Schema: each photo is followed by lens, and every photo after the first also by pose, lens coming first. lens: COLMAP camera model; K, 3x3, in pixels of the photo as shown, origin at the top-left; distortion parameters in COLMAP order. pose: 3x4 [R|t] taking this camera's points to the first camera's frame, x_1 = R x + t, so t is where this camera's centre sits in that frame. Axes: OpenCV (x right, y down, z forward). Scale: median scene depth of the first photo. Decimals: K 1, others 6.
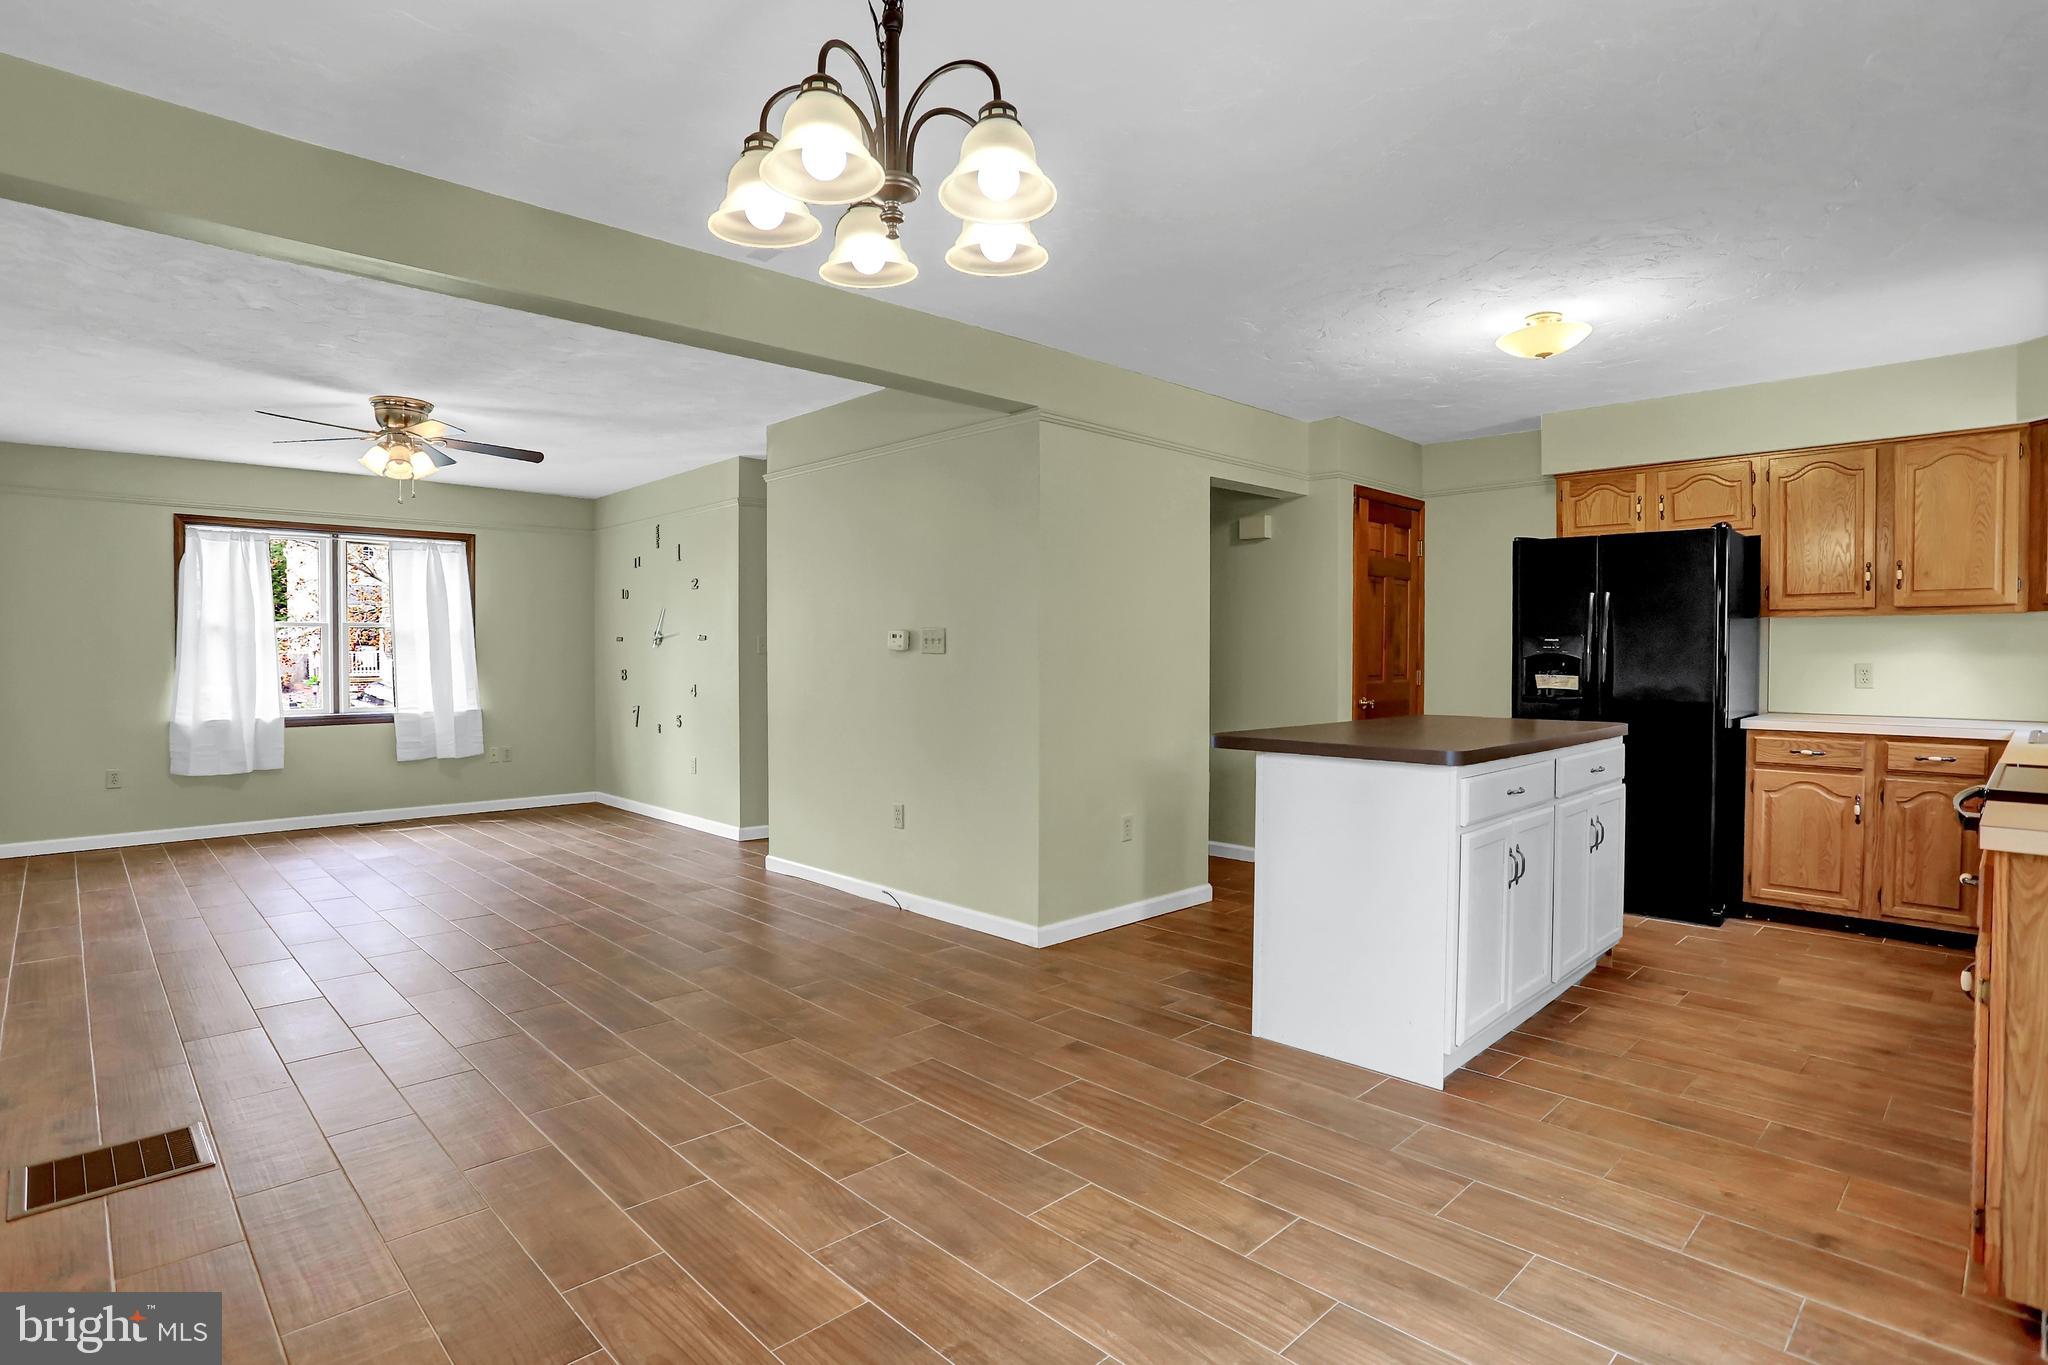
lens RADIAL K [[1044.1, 0, 1005.9], [0, 1044.1, 673.1], [0, 0, 1]] dist [-0.073946, 0.031915]
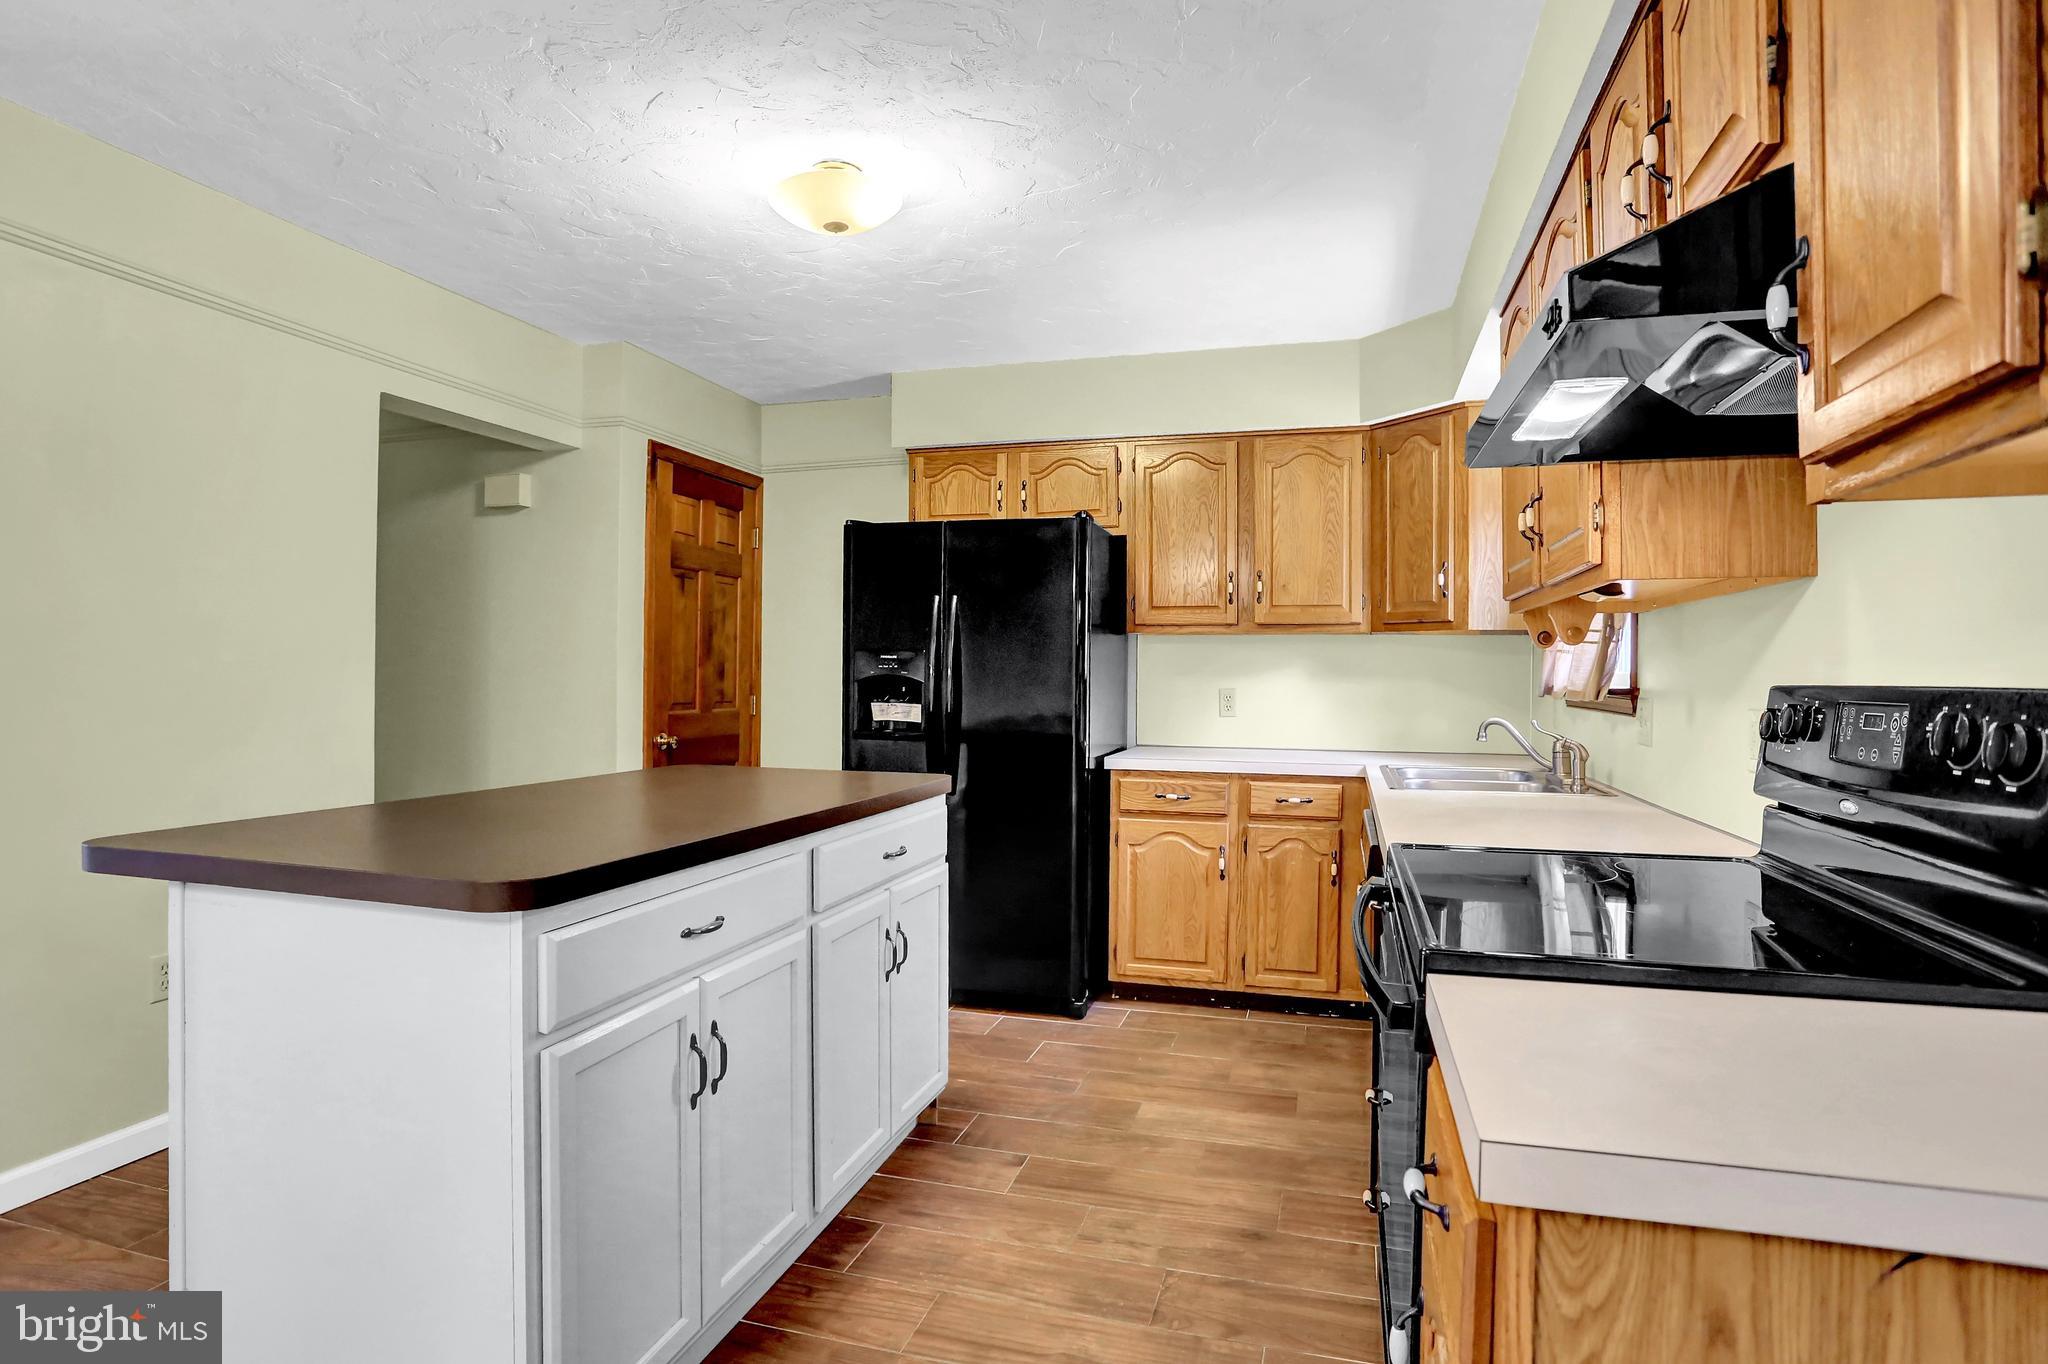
lens RADIAL K [[1044.1, 0, 1005.9], [0, 1044.1, 672.6], [0, 0, 1]] dist [-0.073946, 0.031915]
pose [[0.878571, 0.008229, 0.477541, 0.262464], [0.001302, 0.999807, -0.019625, -0.006116], [-0.477610, 0.017864, 0.878390, 0.309153]]
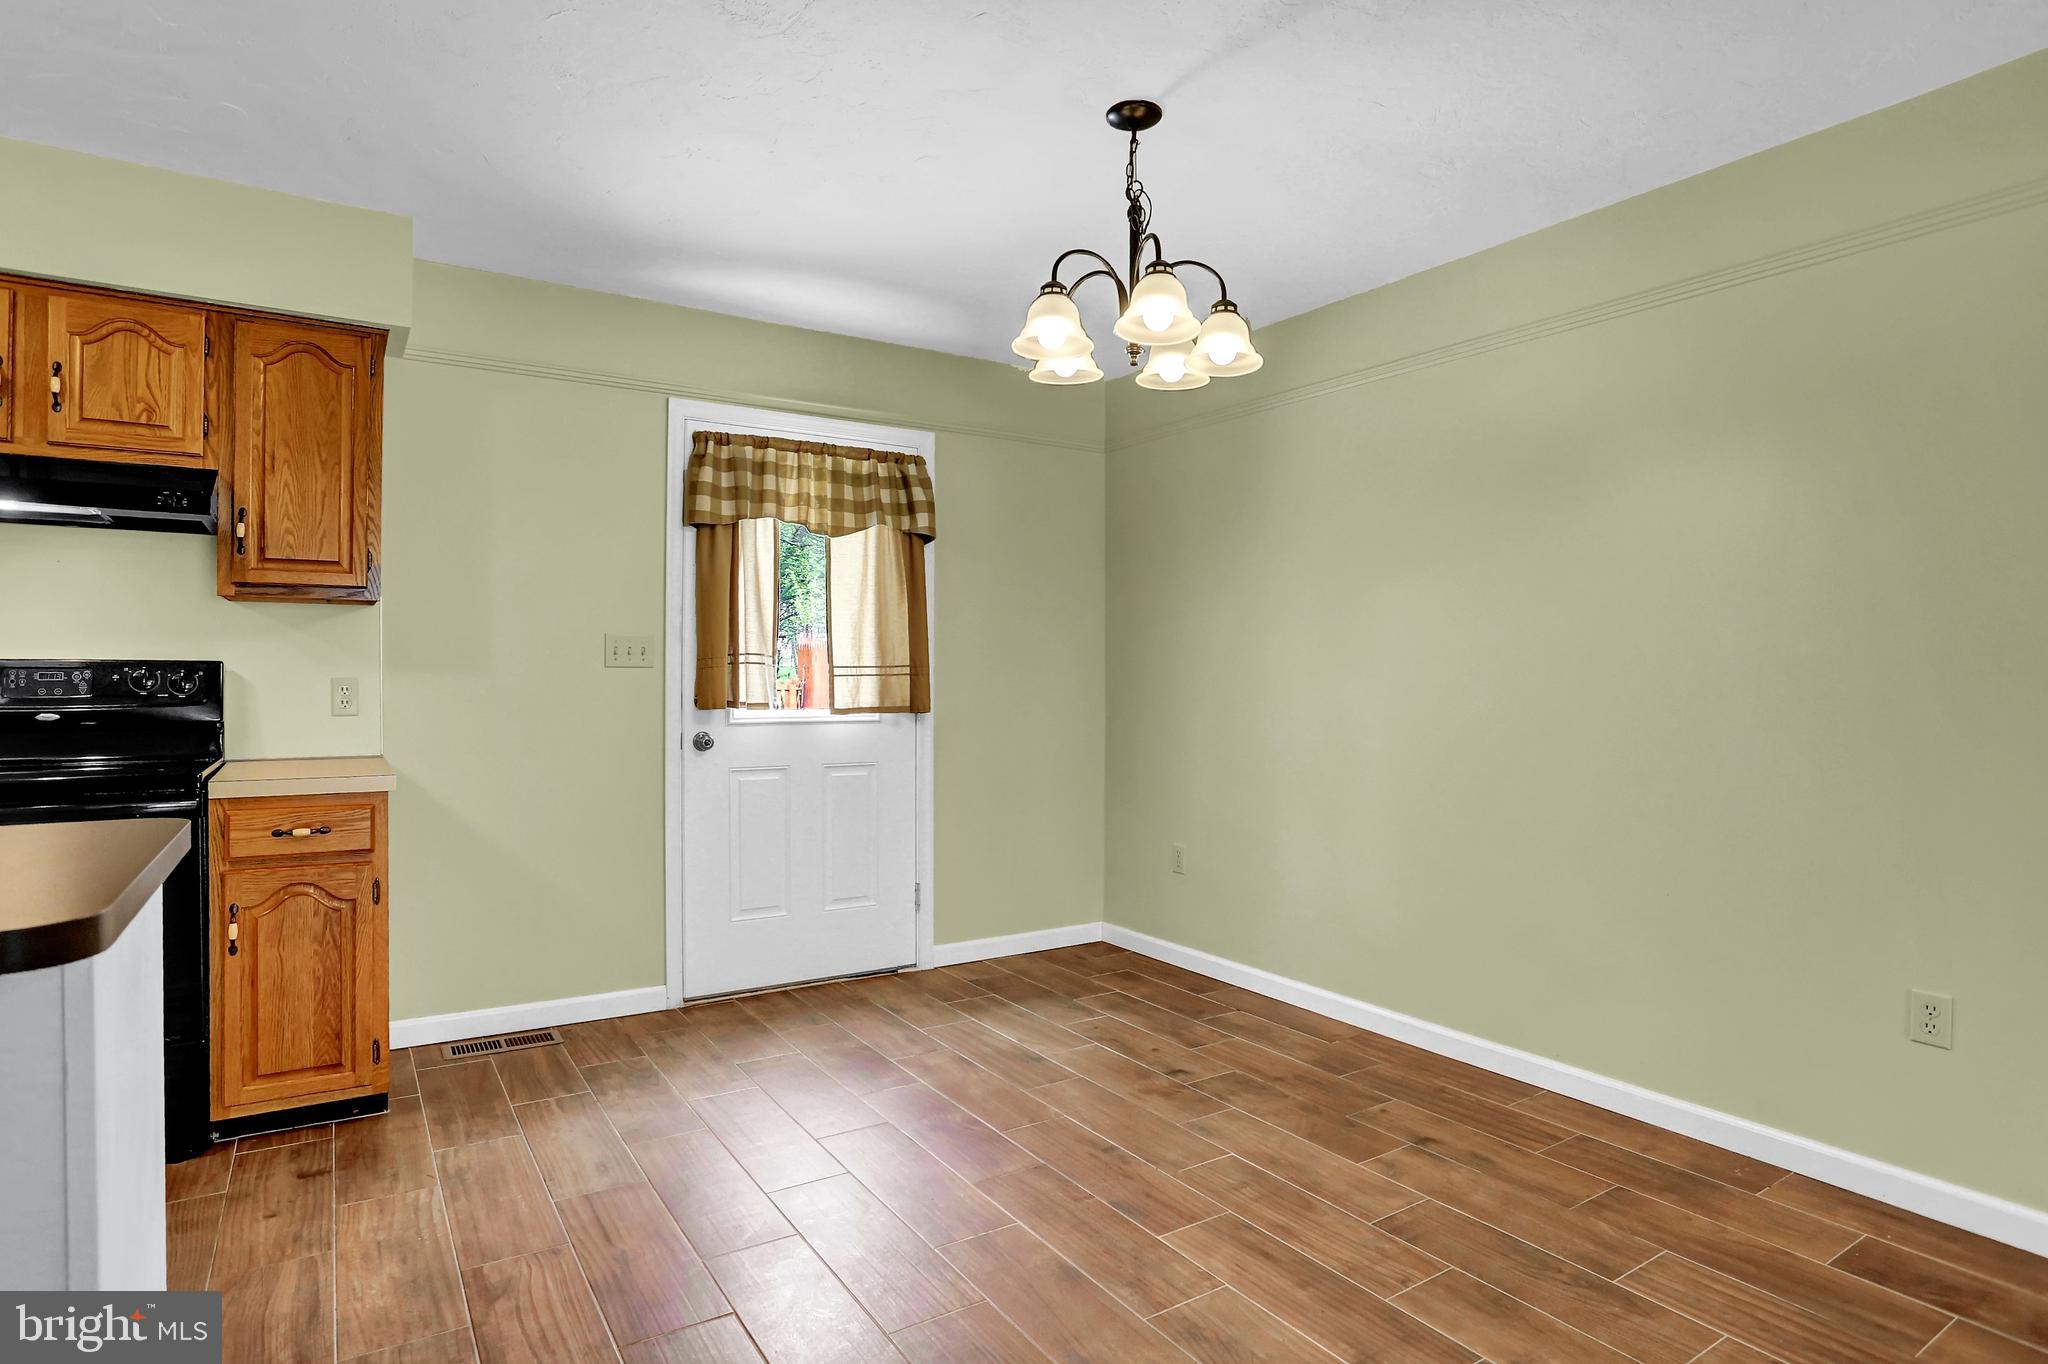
lens RADIAL K [[1089.1, 0, 1005.9], [0, 1089.1, 674.7], [0, 0, 1]] dist [-0.082176, 0.040814]
pose [[-0.982712, -0.002494, 0.185126, -0.081048], [0.000719, 0.999850, 0.017287, -0.008751], [-0.185141, 0.017122, -0.982563, 0.942317]]
